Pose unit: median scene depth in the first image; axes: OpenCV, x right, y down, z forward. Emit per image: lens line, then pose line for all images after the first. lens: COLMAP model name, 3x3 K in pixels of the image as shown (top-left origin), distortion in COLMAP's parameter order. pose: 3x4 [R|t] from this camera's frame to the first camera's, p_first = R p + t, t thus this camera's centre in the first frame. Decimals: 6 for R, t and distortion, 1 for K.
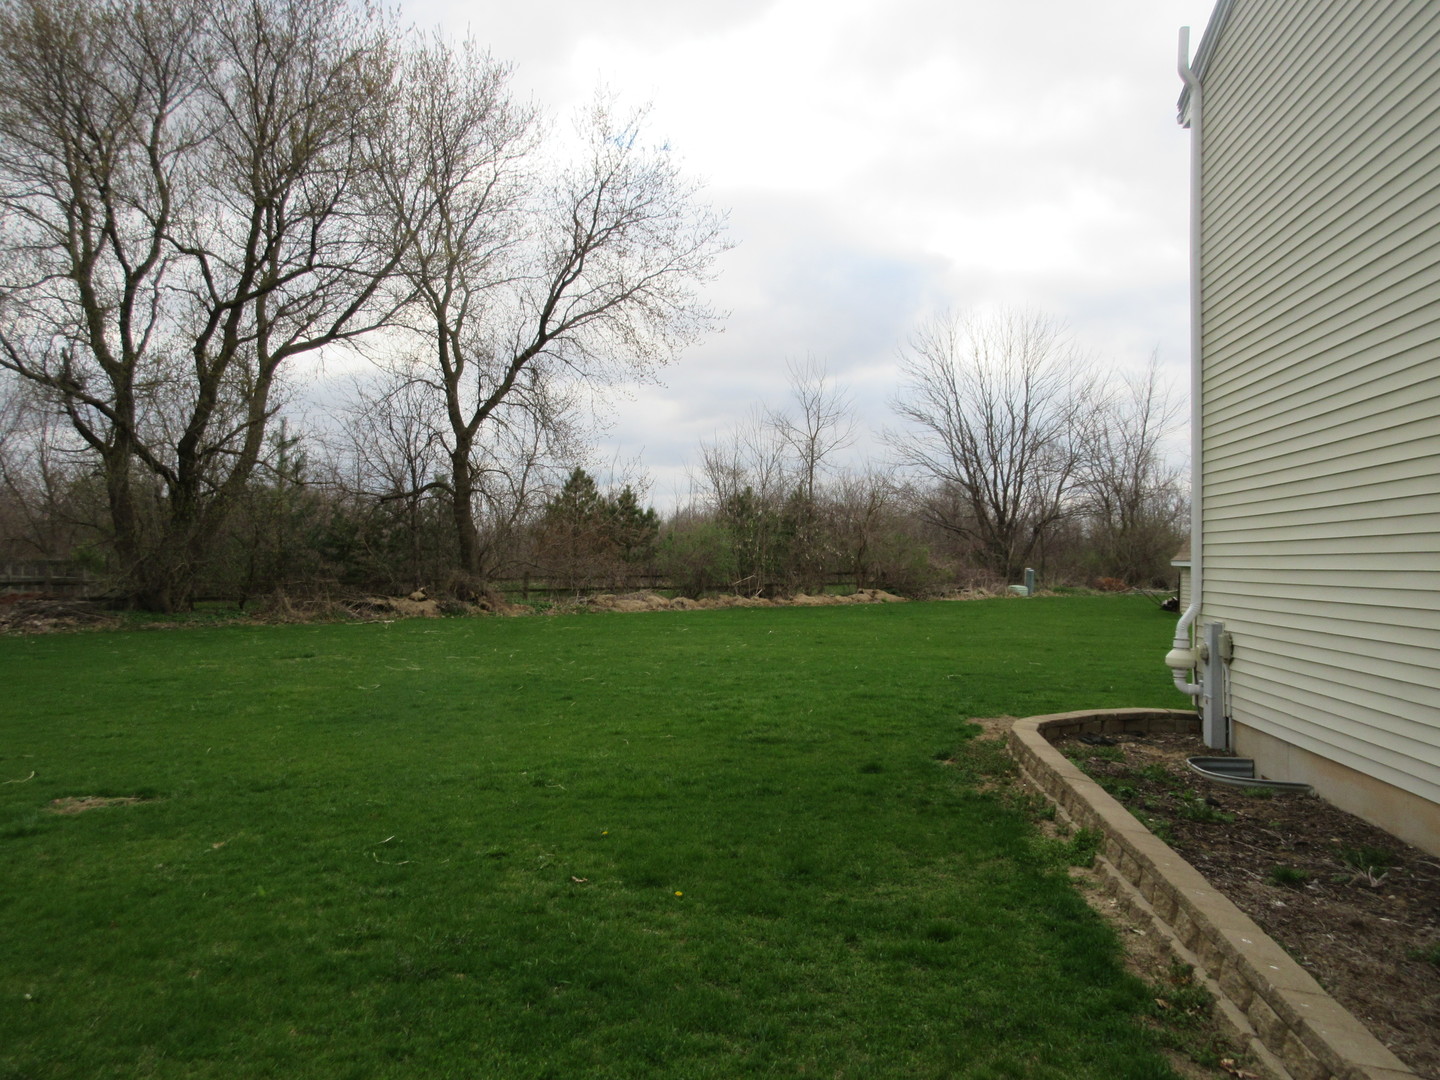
lens RADIAL K [[1230.2, 0, 720.0], [0, 1230.2, 540.6], [0, 0, 1]] dist [-0.018261, -0.004617]
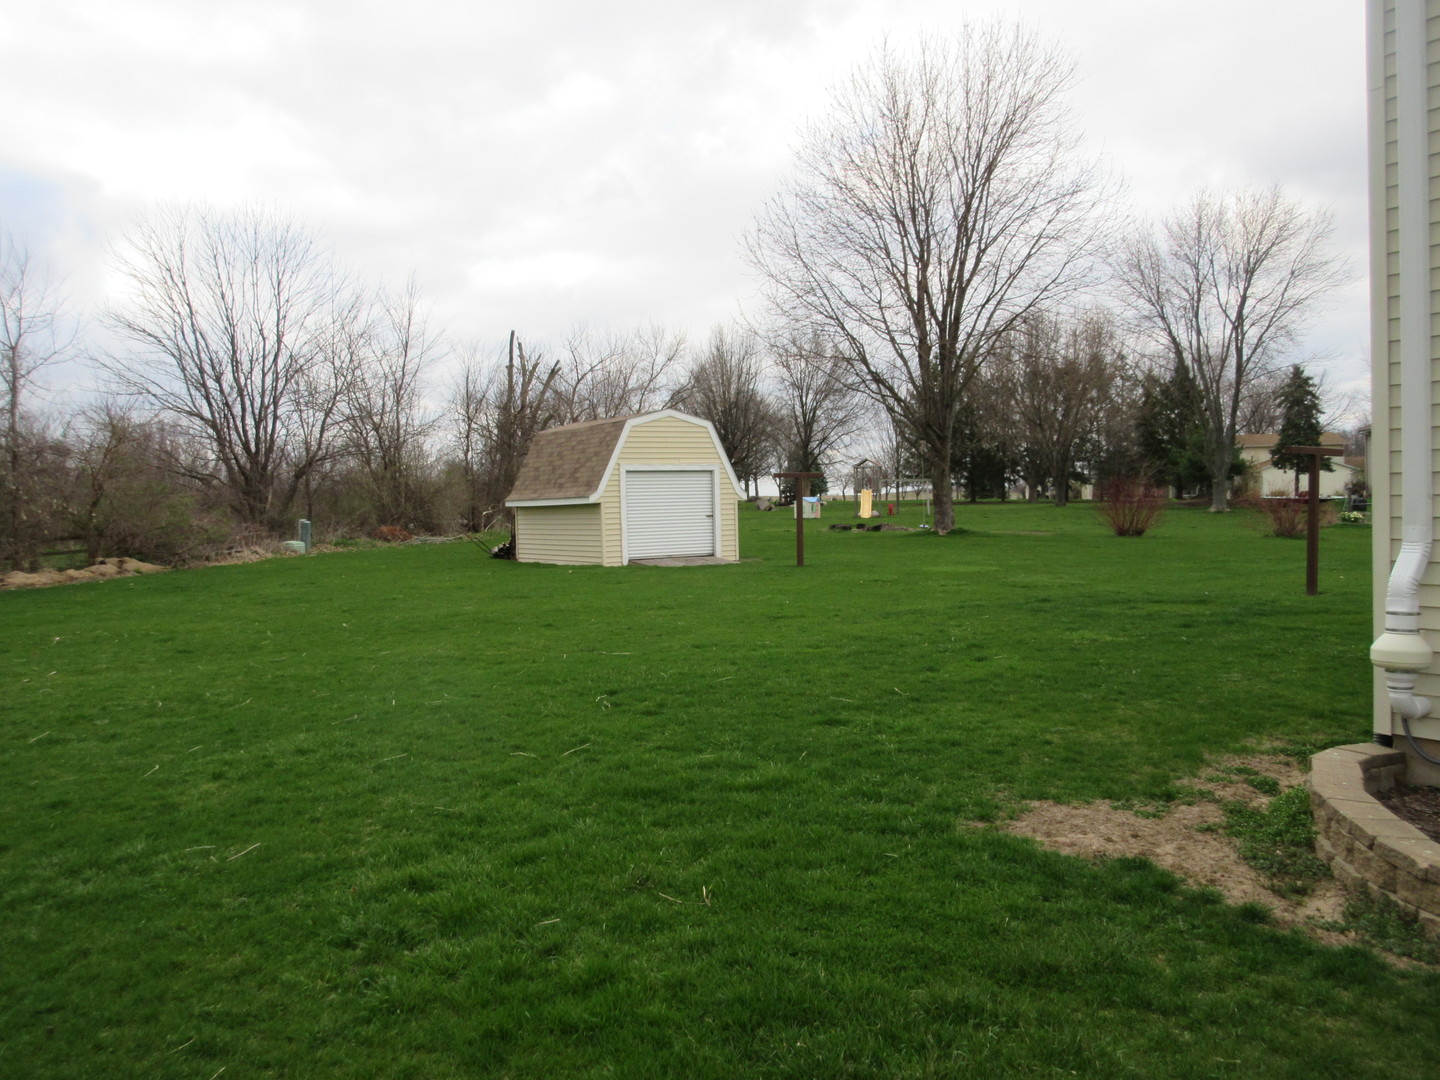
lens RADIAL K [[1230.2, 0, 719.5], [0, 1230.2, 538.7], [0, 0, 1]] dist [-0.018261, -0.004617]
pose [[0.794574, -0.059502, 0.604245, -0.026308], [0.036520, 0.998068, 0.050259, 0.004171], [-0.606069, -0.017867, 0.795212, 0.174419]]
